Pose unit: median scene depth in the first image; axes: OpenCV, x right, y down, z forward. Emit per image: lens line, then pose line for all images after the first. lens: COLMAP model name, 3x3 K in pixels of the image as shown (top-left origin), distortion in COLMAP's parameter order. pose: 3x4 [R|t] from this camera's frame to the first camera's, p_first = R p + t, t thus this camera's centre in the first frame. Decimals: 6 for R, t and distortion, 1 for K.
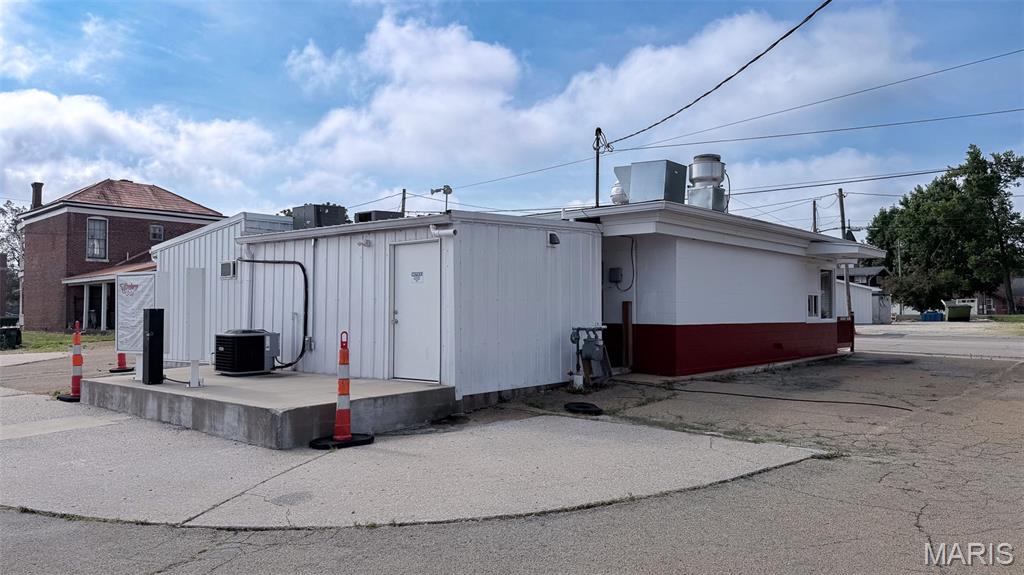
lens RADIAL K [[718.5, 0, 512.0], [0, 718.5, 287.5], [0, 0, 1]] dist [0.089132, -0.162830]
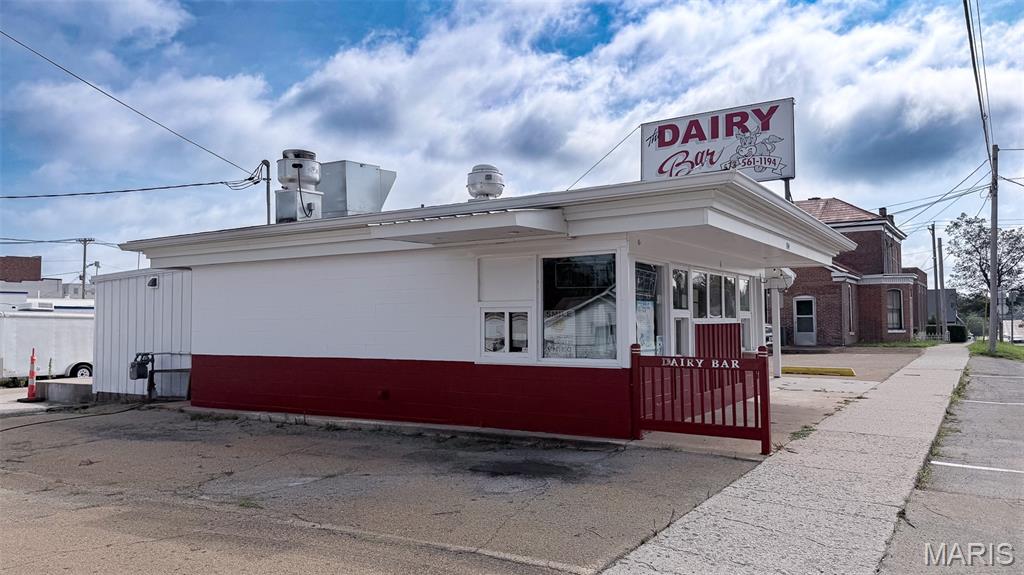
lens RADIAL K [[718.5, 0, 512.0], [0, 718.5, 287.5], [0, 0, 1]] dist [0.089132, -0.162830]
pose [[0.165176, -0.049721, -0.985010, 1.159962], [0.040157, 0.998239, -0.043655, 0.019624], [0.985446, -0.032344, 0.166882, 1.139943]]
